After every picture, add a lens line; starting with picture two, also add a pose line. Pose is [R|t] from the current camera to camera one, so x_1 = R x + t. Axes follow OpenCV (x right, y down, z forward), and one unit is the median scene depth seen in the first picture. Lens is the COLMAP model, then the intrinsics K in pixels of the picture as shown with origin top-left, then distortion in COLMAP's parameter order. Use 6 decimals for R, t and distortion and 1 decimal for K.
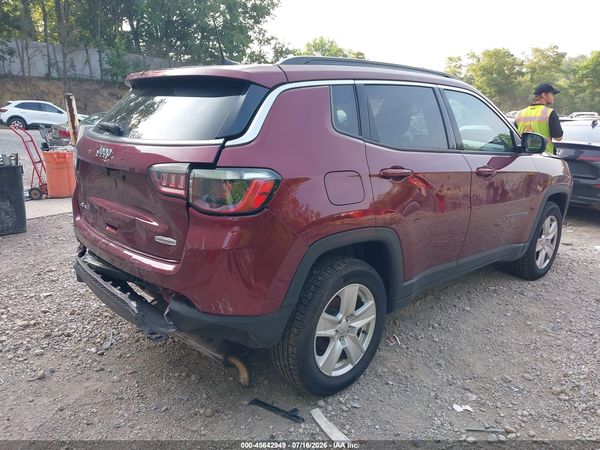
lens RADIAL K [[476.1, 0, 299.5], [0, 476.1, 225.0], [0, 0, 1]] dist [0.046367, -0.071975]
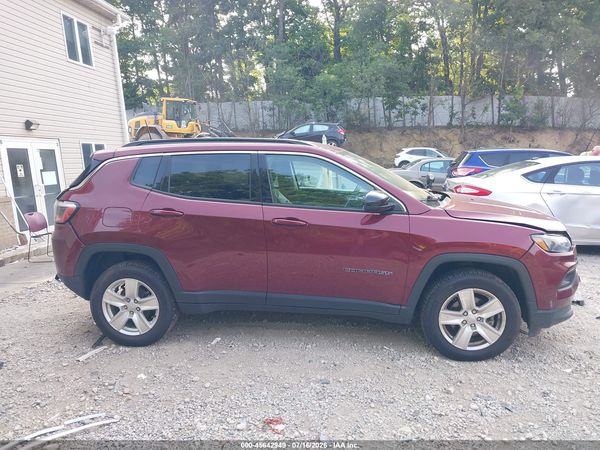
lens RADIAL K [[476.1, 0, 299.5], [0, 476.1, 225.0], [0, 0, 1]] dist [0.046367, -0.071975]
pose [[0.630811, 0.099942, -0.769473, 0.144169], [-0.162612, 0.986677, -0.005155, -0.011746], [0.758706, 0.128378, 0.638659, 0.031937]]
